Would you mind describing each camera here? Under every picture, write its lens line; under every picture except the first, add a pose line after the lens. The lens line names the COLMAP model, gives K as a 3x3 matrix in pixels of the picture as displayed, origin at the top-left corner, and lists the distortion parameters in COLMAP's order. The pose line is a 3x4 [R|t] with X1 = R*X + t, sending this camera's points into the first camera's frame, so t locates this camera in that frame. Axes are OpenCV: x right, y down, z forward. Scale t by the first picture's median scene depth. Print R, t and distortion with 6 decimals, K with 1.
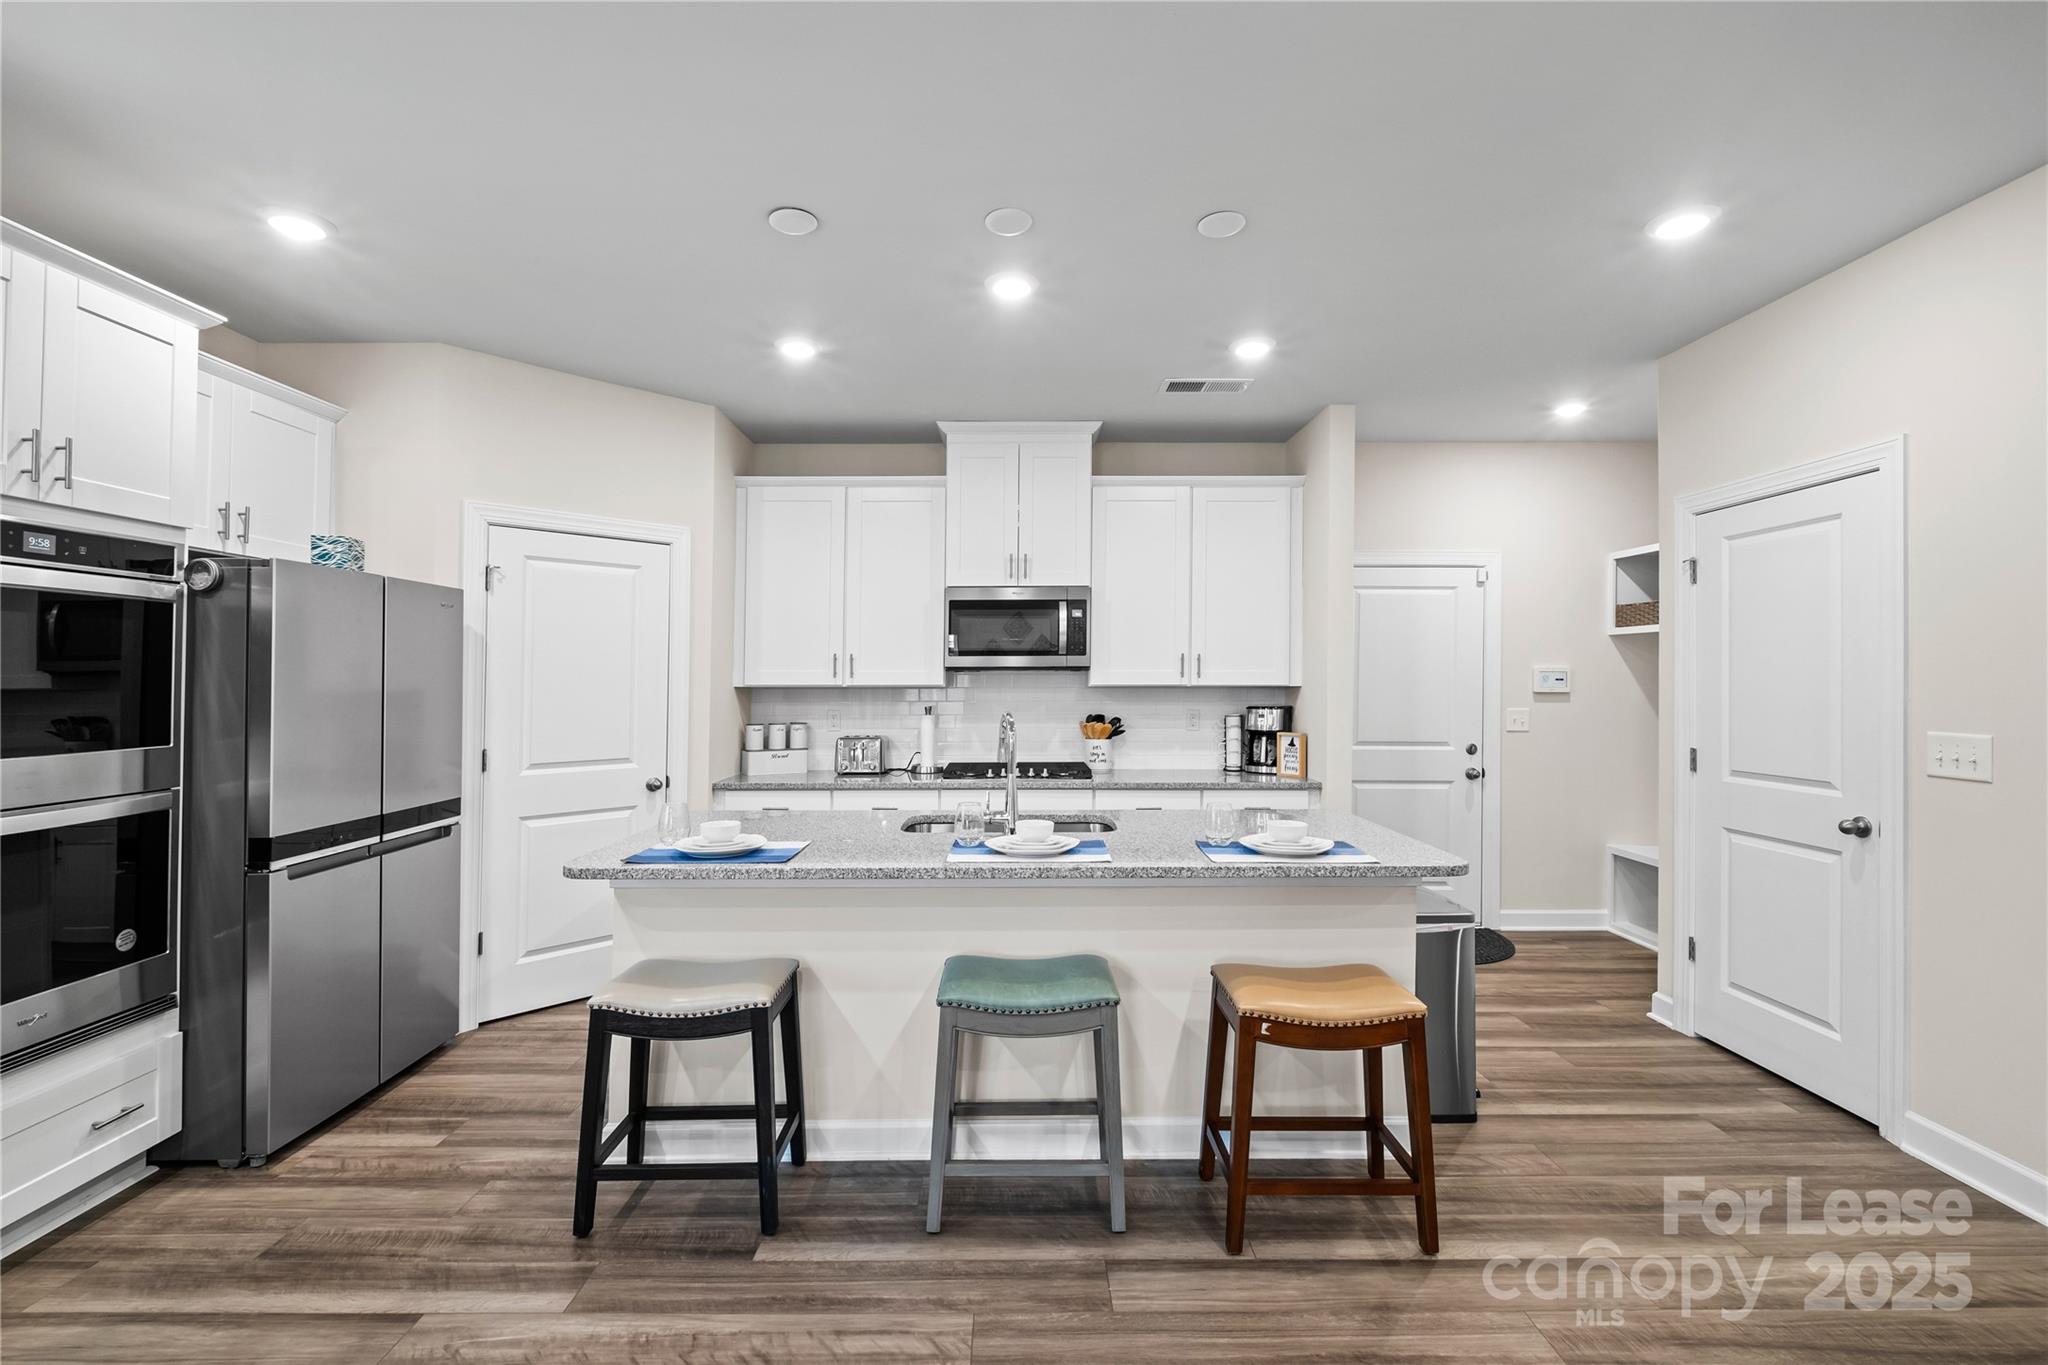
lens RADIAL K [[882.8, 0, 1019.5], [0, 882.8, 675.2], [0, 0, 1]] dist [0.002957, -0.004602]
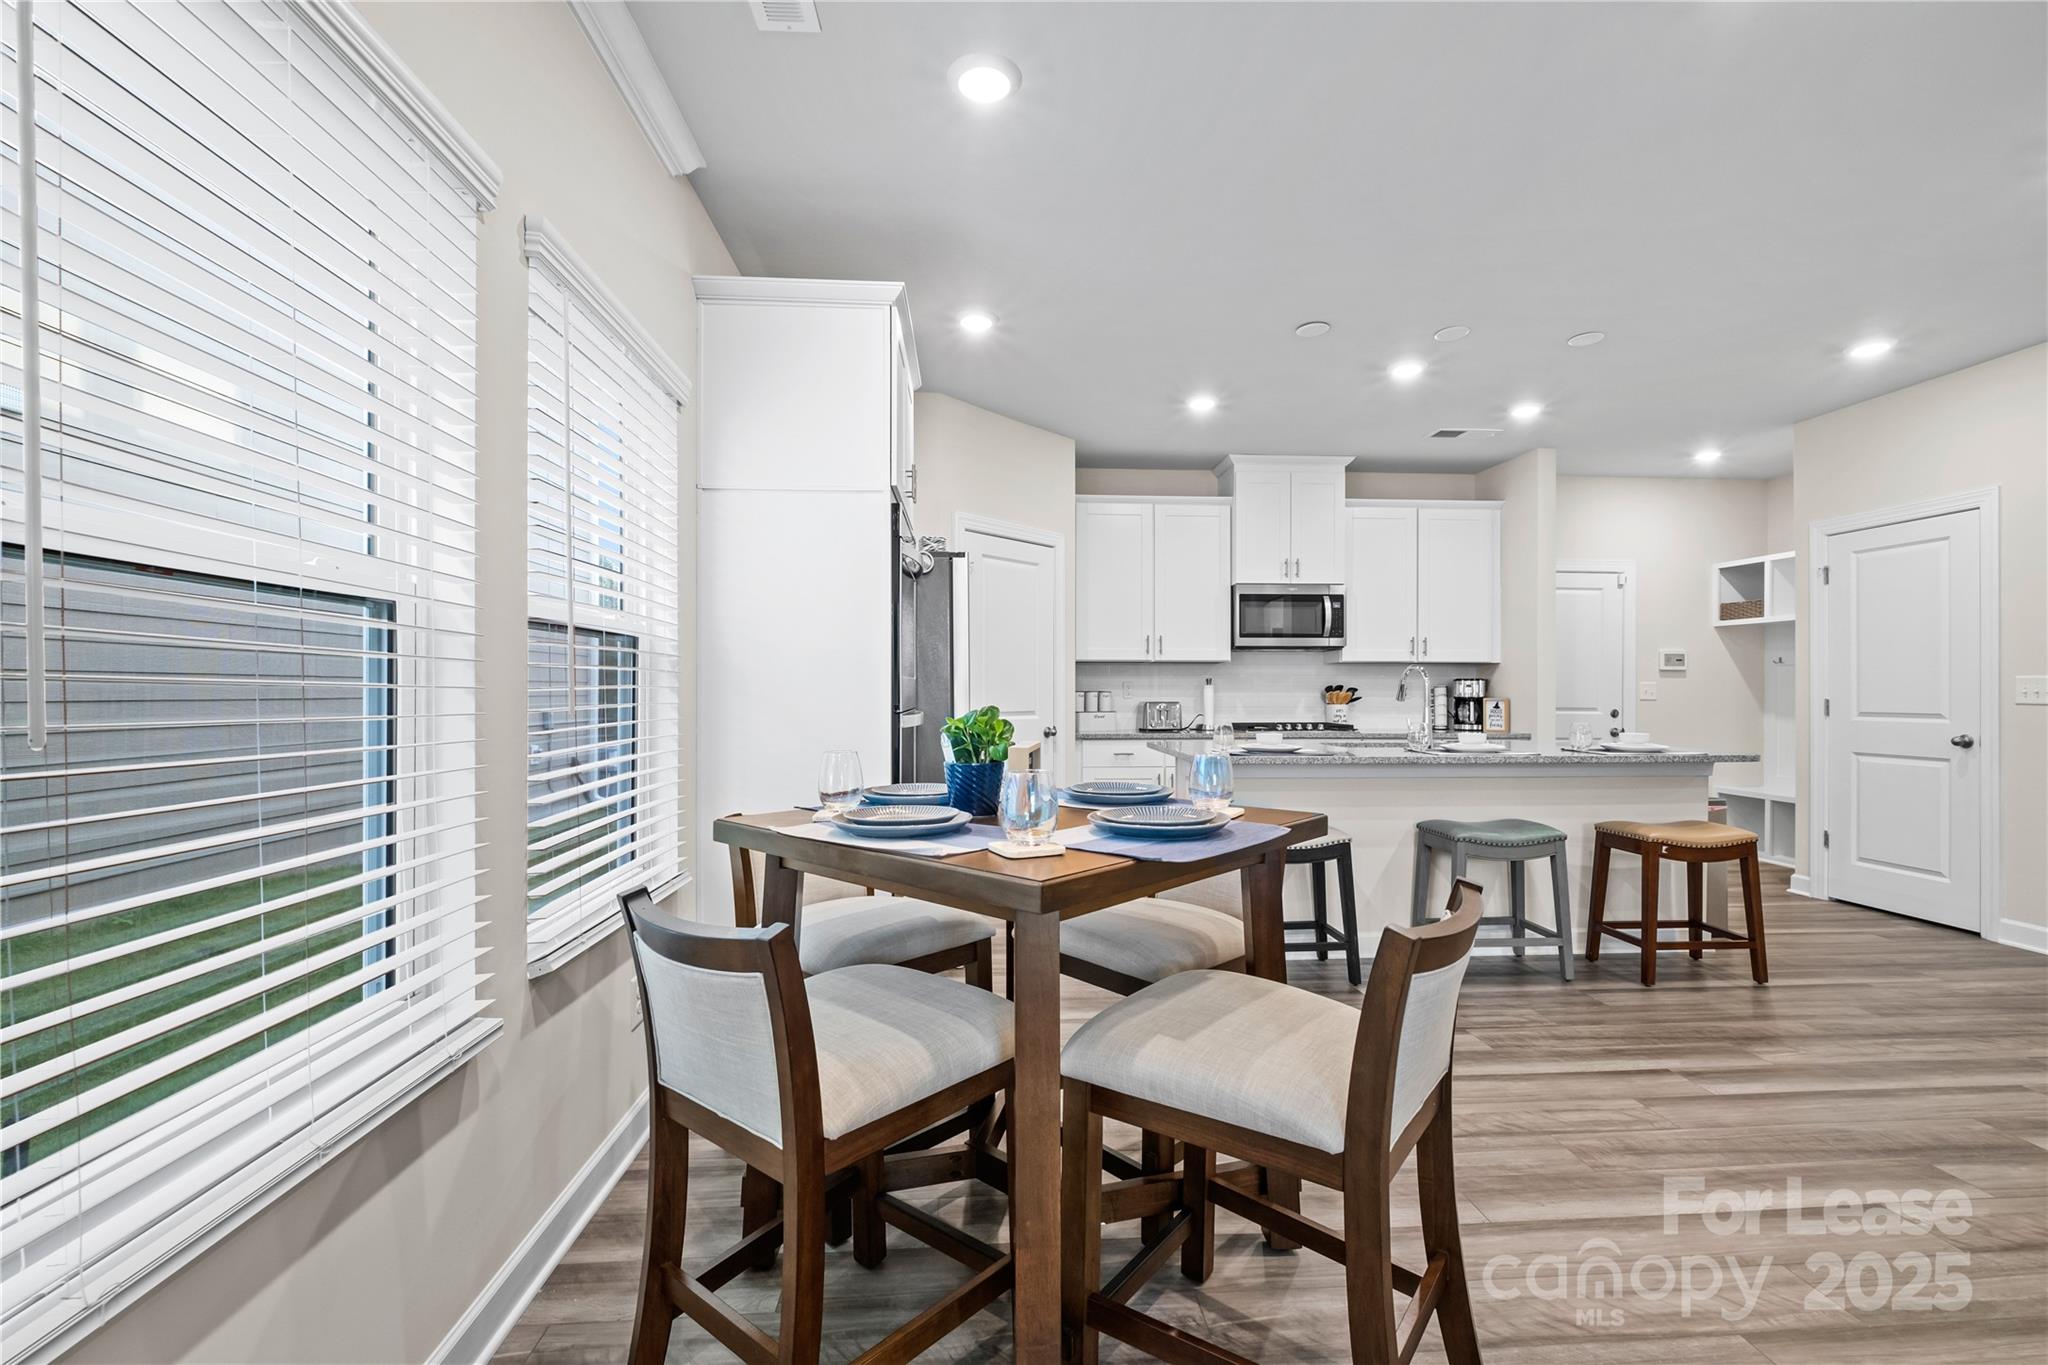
lens RADIAL K [[882.8, 0, 1025.3], [0, 882.8, 685.4], [0, 0, 1]] dist [0.002957, -0.004602]
pose [[0.997984, 0.002757, 0.063404, -0.604920], [-0.002843, 0.999995, 0.001267, 0.060750], [-0.063400, -0.001445, 0.997987, -0.332468]]
